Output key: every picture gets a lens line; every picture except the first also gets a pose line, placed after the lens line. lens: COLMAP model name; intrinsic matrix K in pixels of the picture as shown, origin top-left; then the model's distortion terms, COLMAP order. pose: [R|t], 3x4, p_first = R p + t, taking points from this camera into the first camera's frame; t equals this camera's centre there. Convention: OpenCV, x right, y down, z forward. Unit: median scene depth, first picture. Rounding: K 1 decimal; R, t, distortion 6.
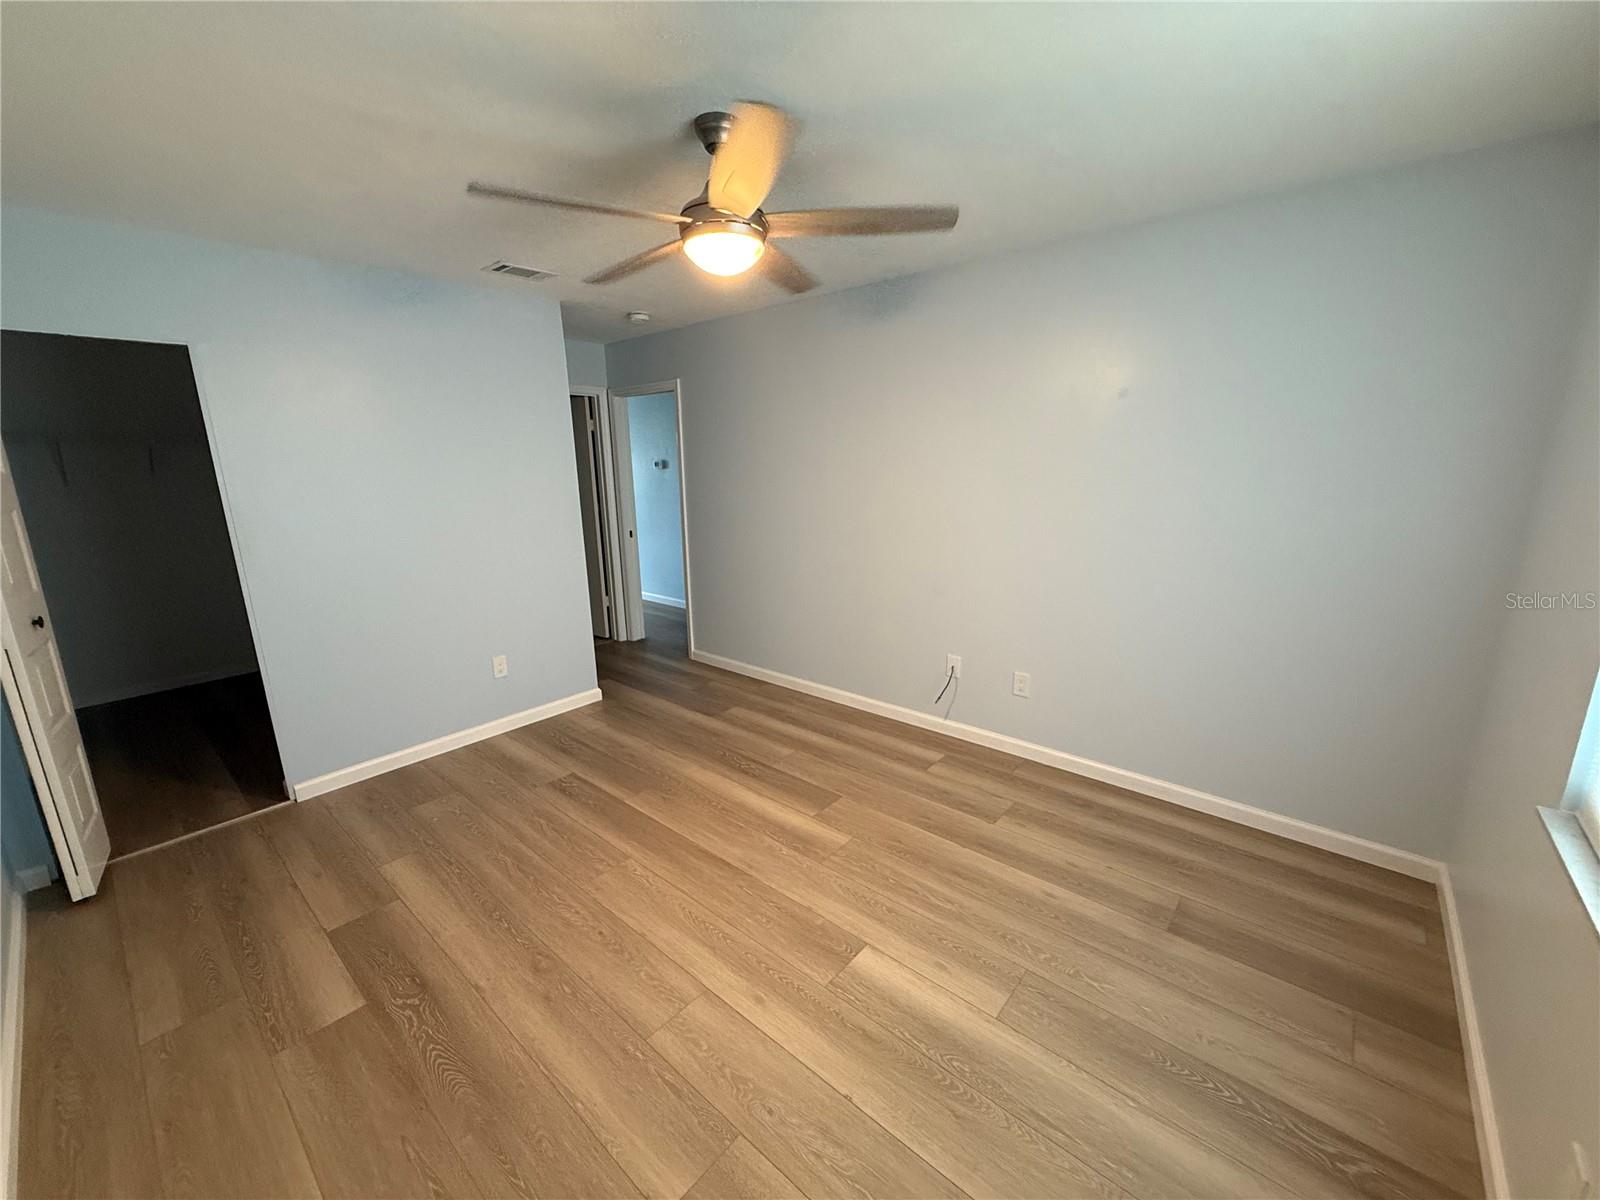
lens RADIAL K [[639.4, 0, 797.1], [0, 639.4, 600.7], [0, 0, 1]] dist [-0.000437, 0.000205]
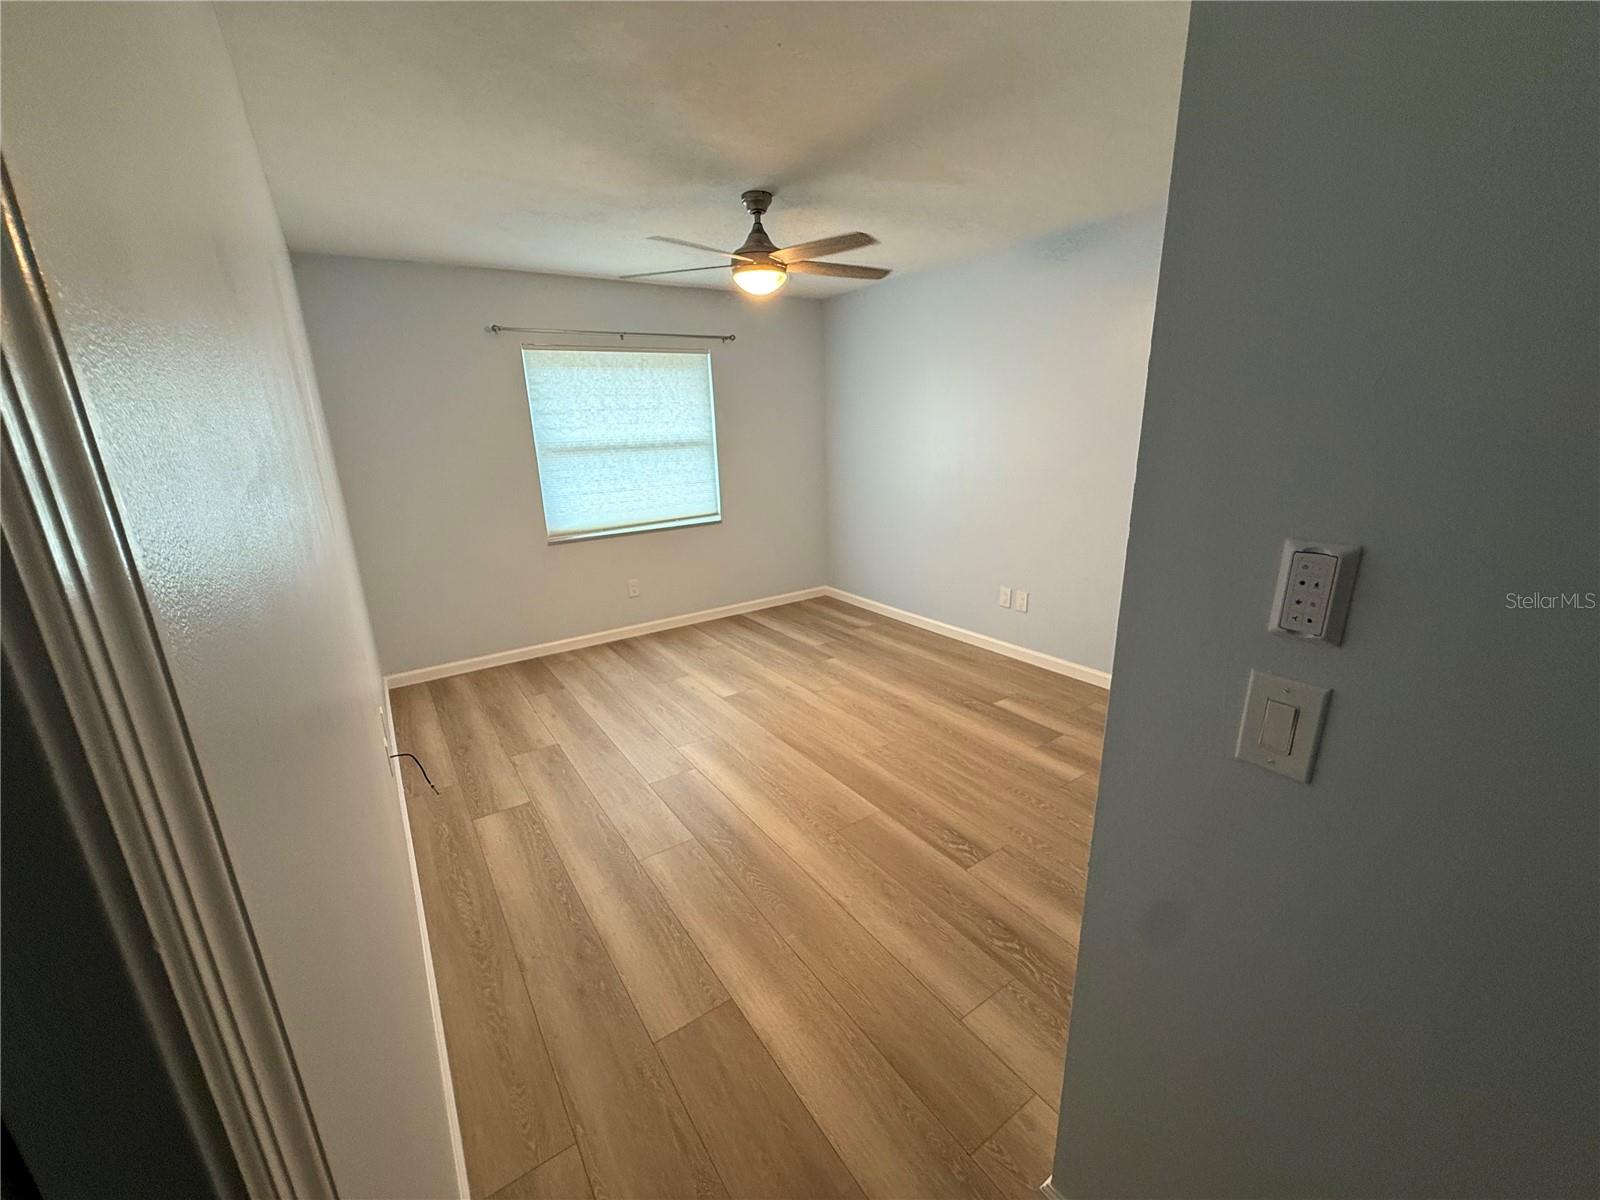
lens RADIAL K [[639.4, 0, 796.9], [0, 639.4, 599.6], [0, 0, 1]] dist [-0.000437, 0.000205]
pose [[-0.966060, -0.024869, 0.257118, -0.466408], [0.101860, 0.878032, 0.467637, -0.438640], [-0.237388, 0.477955, -0.845699, 2.008095]]
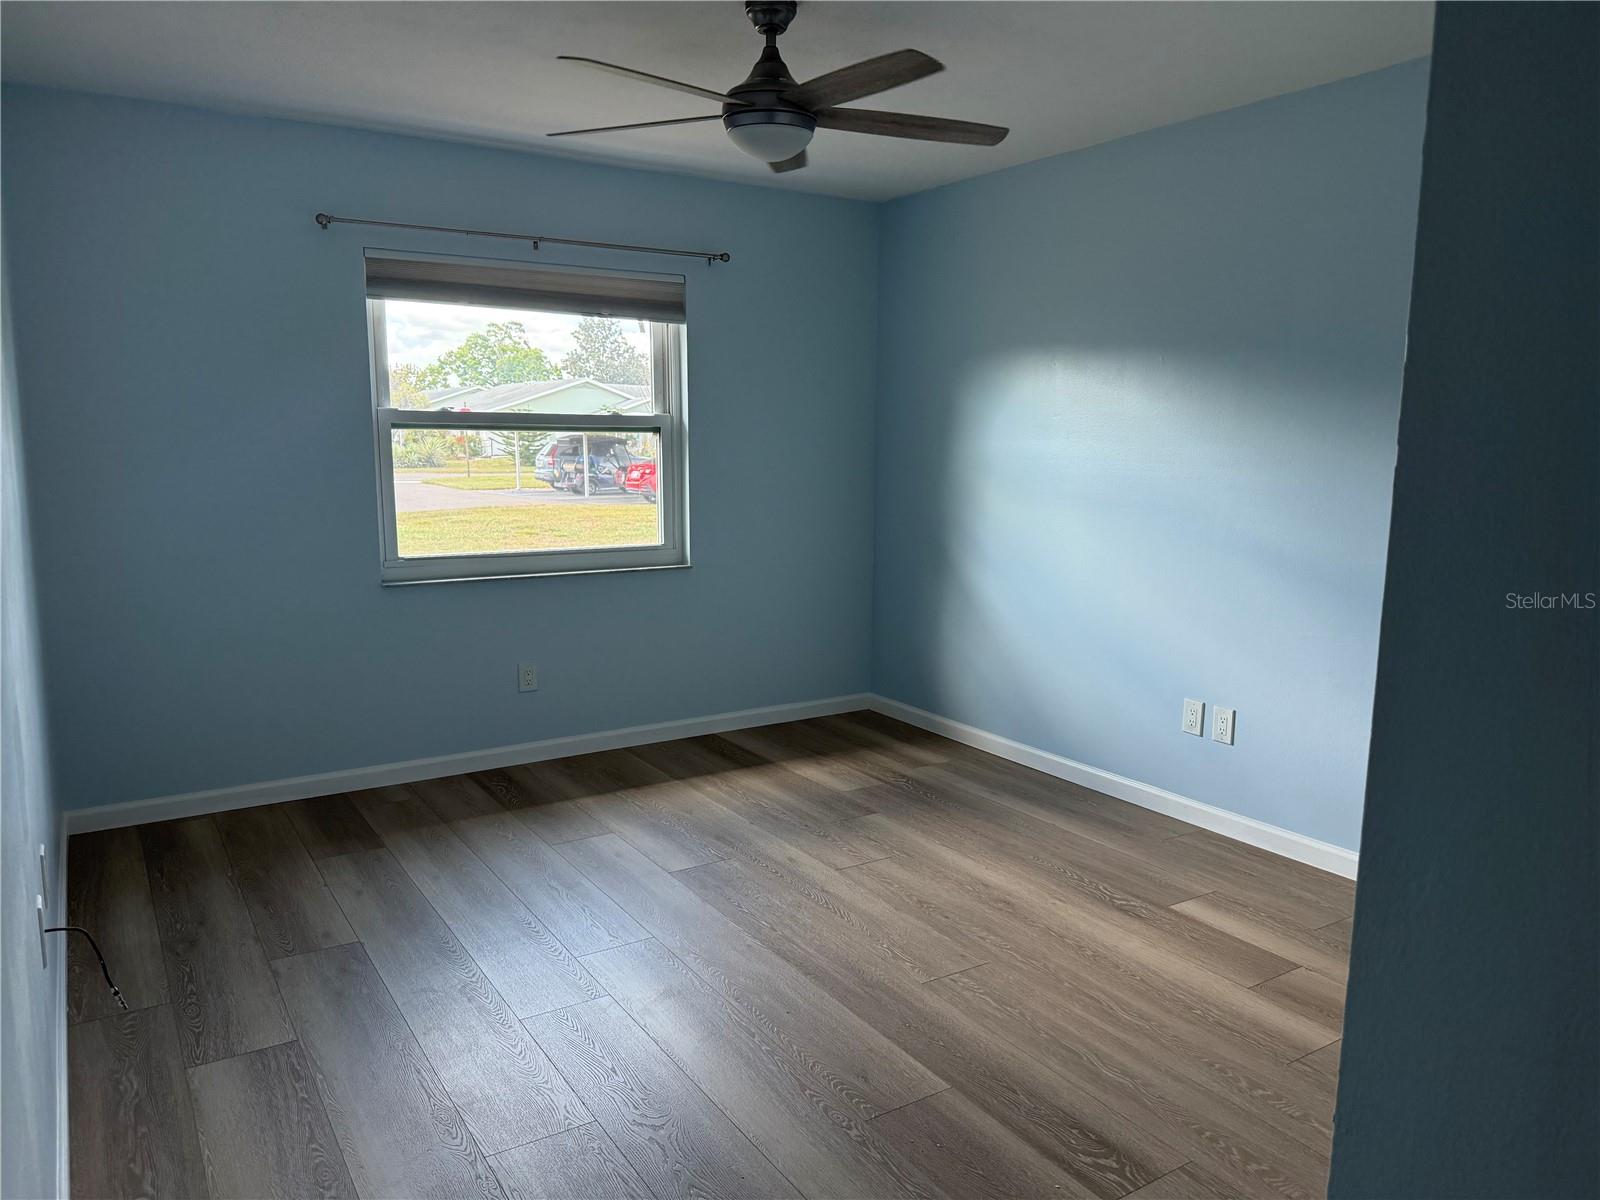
lens RADIAL K [[1125.5, 0, 805.5], [0, 1125.5, 603.7], [0, 0, 1]] dist [0.062987, -0.086372]
pose [[-0.959677, -0.032247, 0.279251, -0.478877], [0.071937, 0.932147, 0.354862, -0.377384], [-0.271746, 0.360641, -0.892240, 2.014583]]
